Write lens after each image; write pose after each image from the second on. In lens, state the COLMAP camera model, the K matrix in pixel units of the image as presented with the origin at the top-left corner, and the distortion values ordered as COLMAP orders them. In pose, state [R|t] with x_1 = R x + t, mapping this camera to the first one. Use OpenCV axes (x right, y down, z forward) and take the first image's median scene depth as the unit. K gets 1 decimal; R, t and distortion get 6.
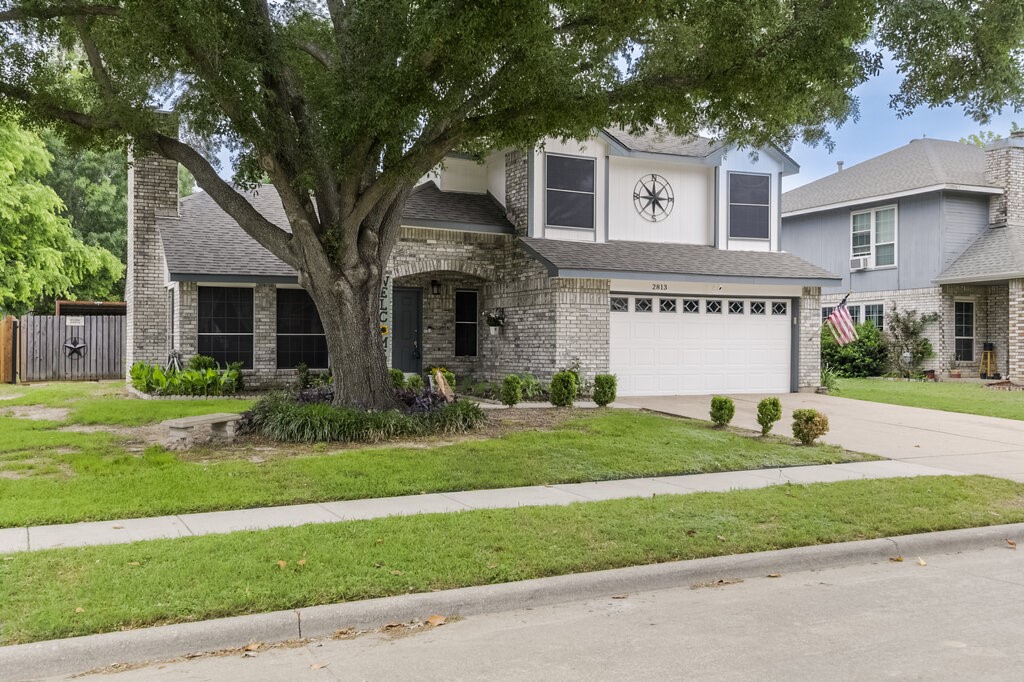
lens RADIAL K [[1032.2, 0, 512.2], [0, 1032.2, 342.5], [0, 0, 1]] dist [-0.086076, 0.000000]
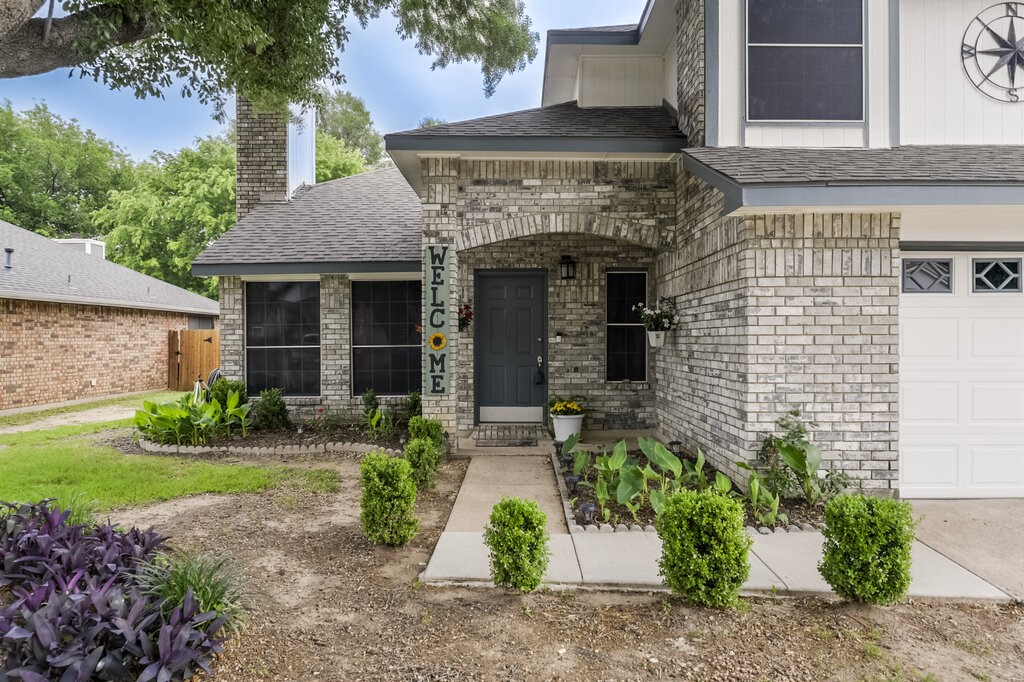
lens RADIAL K [[642.1, 0, 509.9], [0, 642.1, 343.4], [0, 0, 1]] dist [-0.004647, -0.015192]
pose [[0.885442, -0.004895, -0.464725, 0.072849], [0.011186, 0.999879, 0.010780, -0.013890], [0.464616, -0.014743, 0.885390, 0.677125]]
